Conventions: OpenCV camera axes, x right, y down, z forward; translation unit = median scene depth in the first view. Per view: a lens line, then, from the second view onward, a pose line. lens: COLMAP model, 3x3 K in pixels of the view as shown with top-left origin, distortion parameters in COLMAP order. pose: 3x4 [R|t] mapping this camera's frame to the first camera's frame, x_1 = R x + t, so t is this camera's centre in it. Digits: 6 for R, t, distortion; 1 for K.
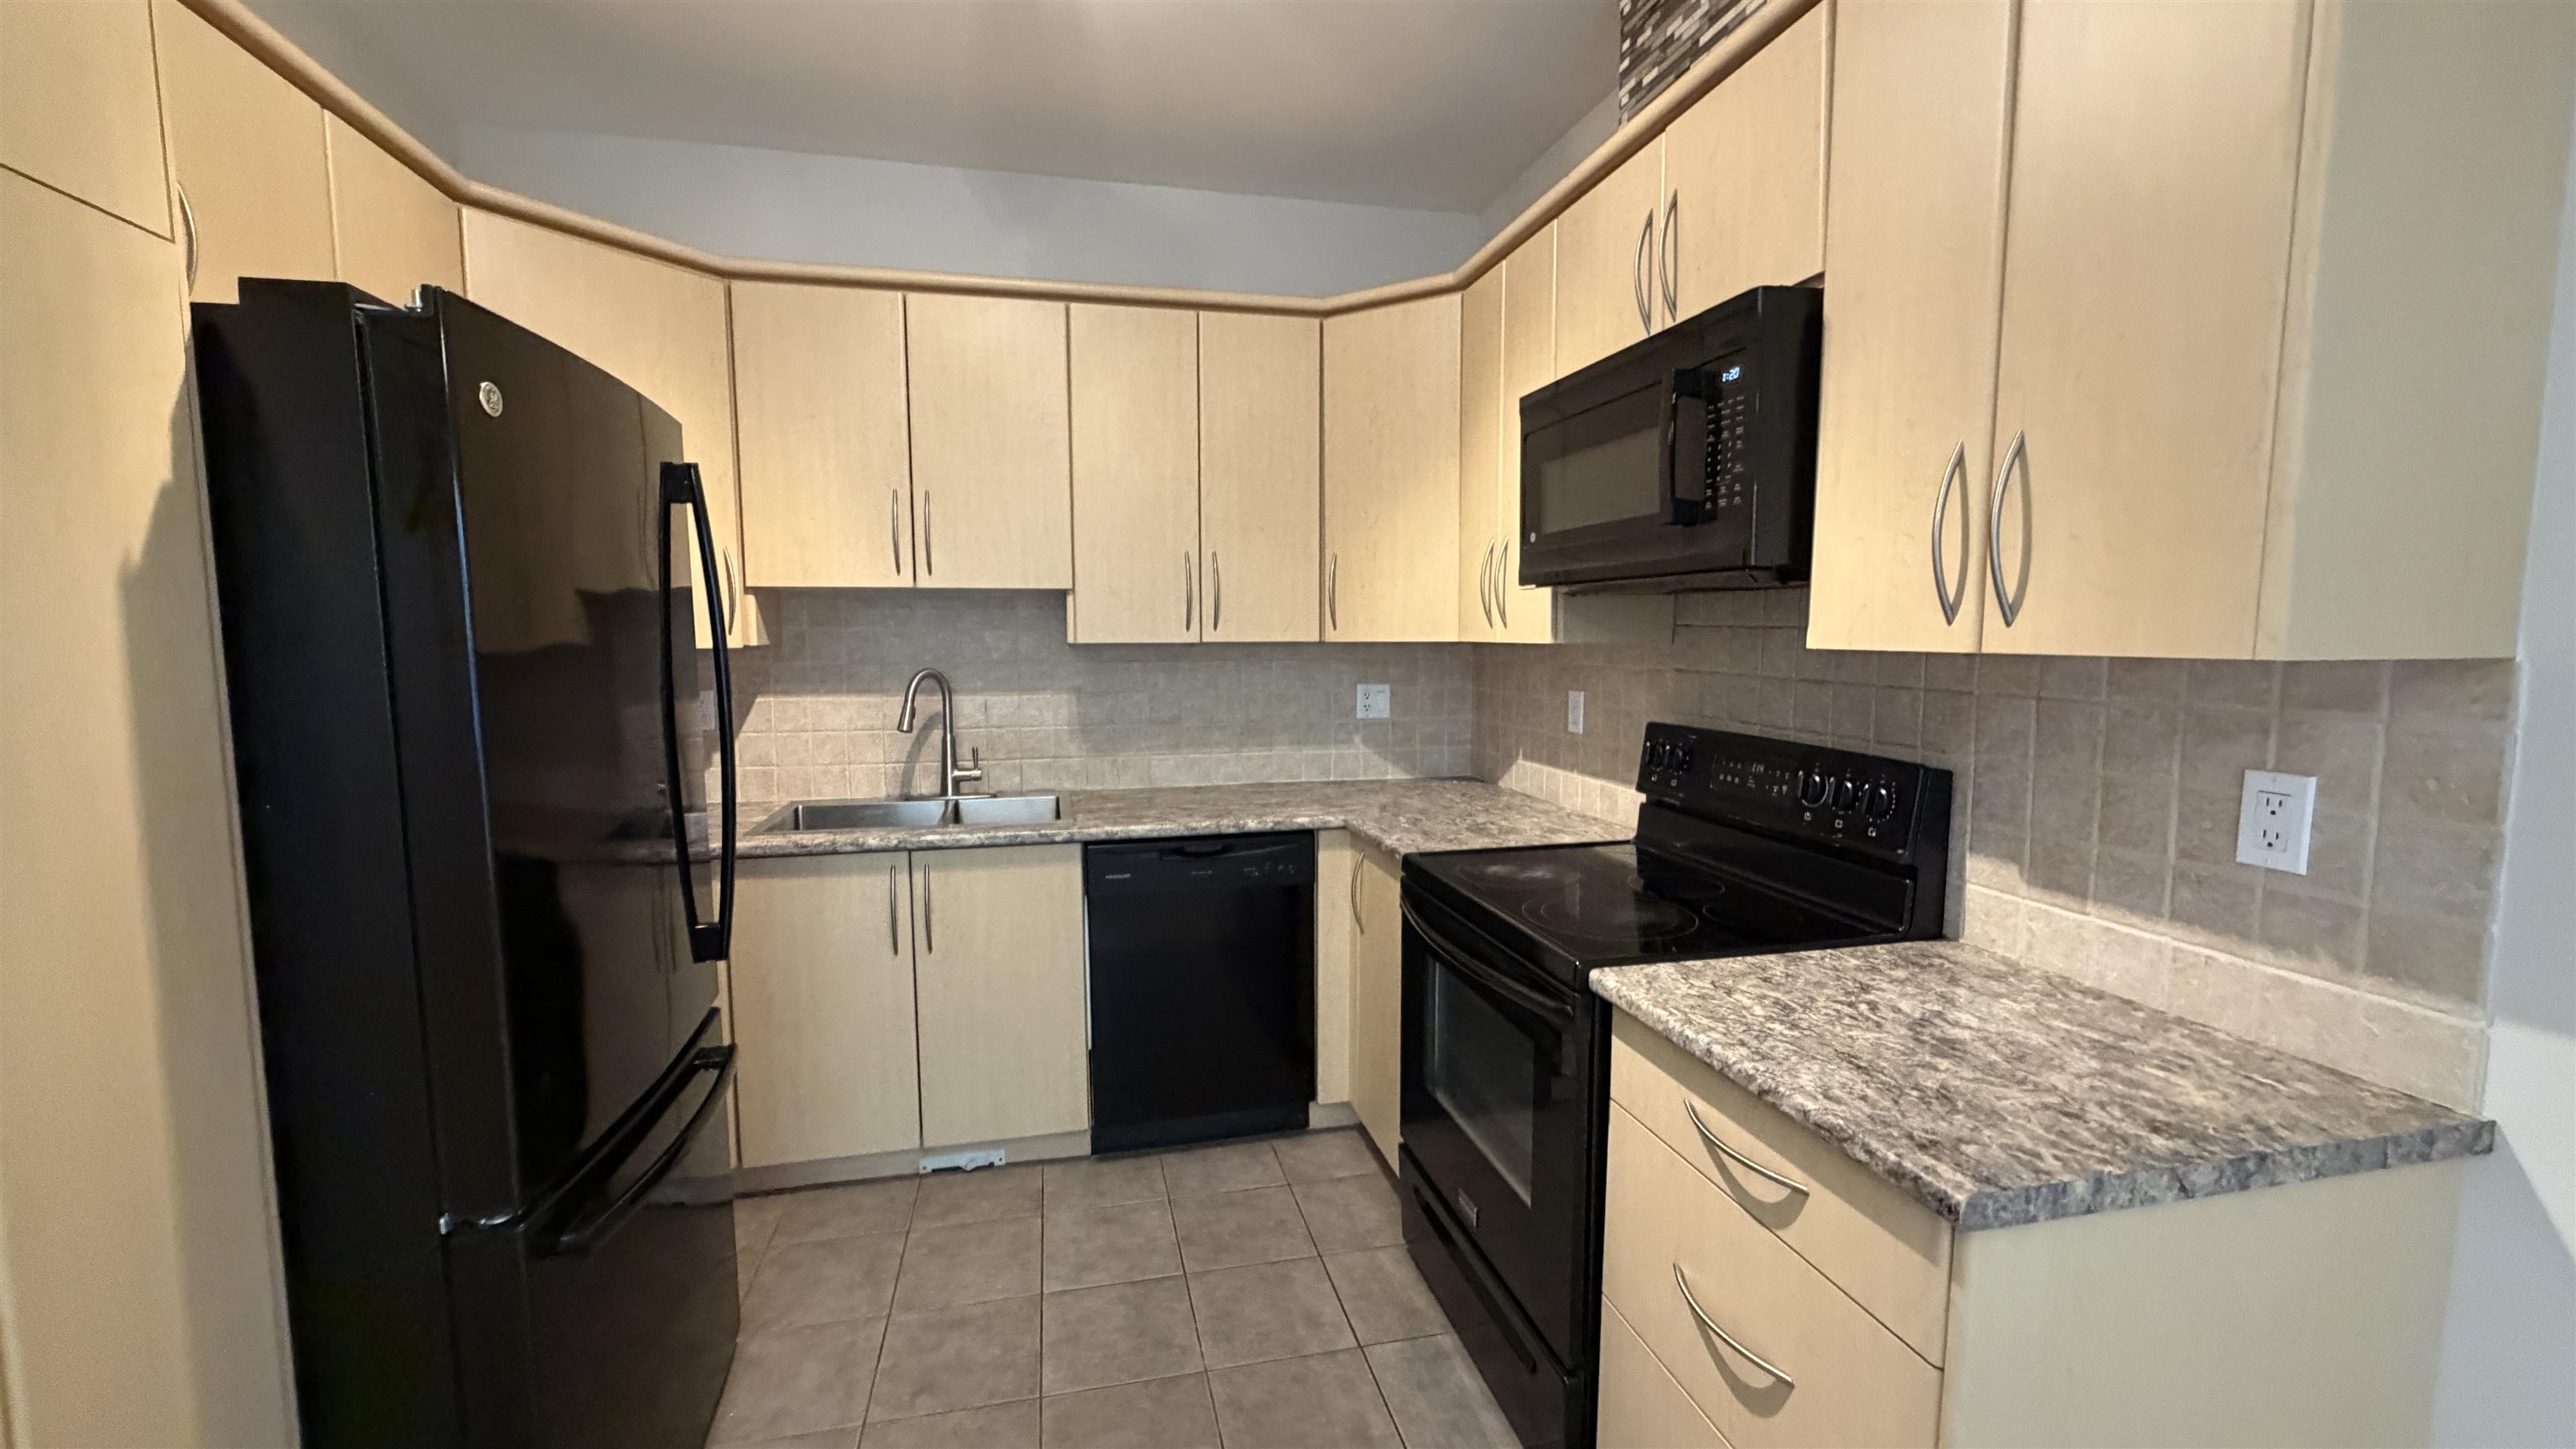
lens RADIAL K [[1043.7, 0, 1288.0], [0, 1043.7, 724.5], [0, 0, 1]] dist [-0.001262, -0.000214]
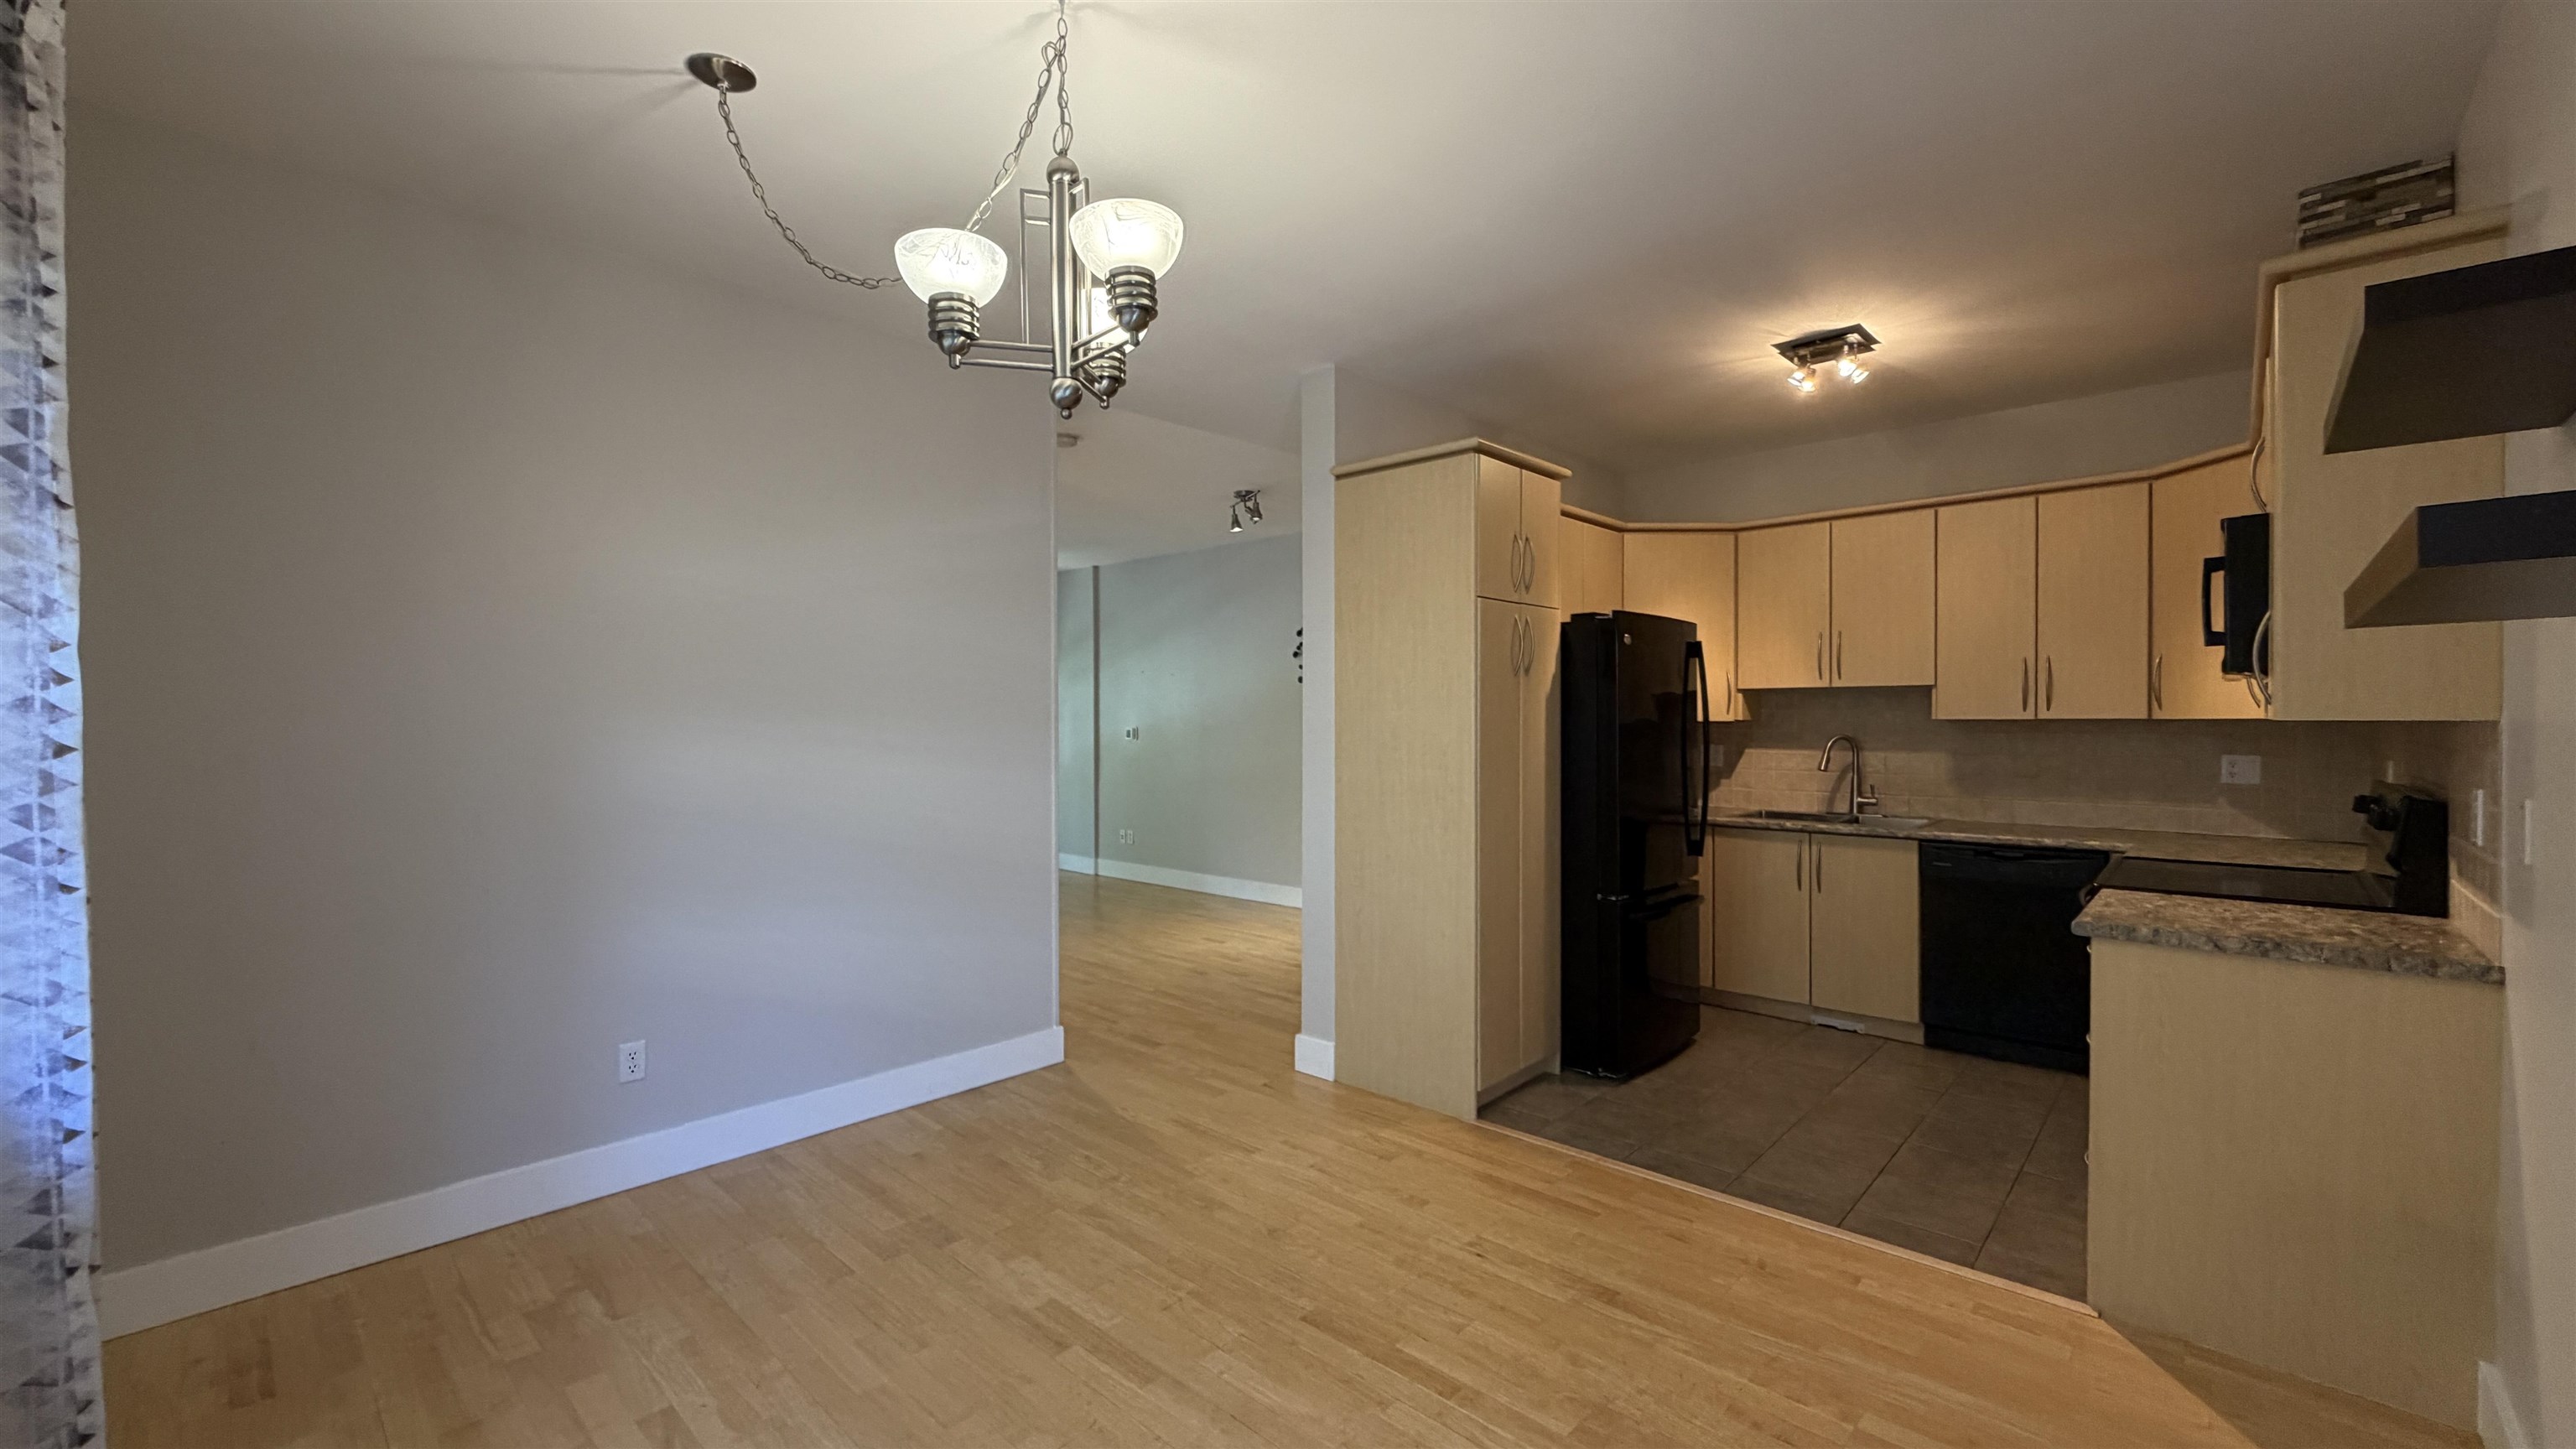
lens RADIAL K [[1021.4, 0, 1279.9], [0, 1021.4, 725.7], [0, 0, 1]] dist [-0.001005, -0.000211]
pose [[0.560494, 0.007623, -0.828123, 0.535243], [-0.072430, 0.996577, -0.039849, 0.066679], [0.824985, 0.082316, 0.559128, -0.697640]]
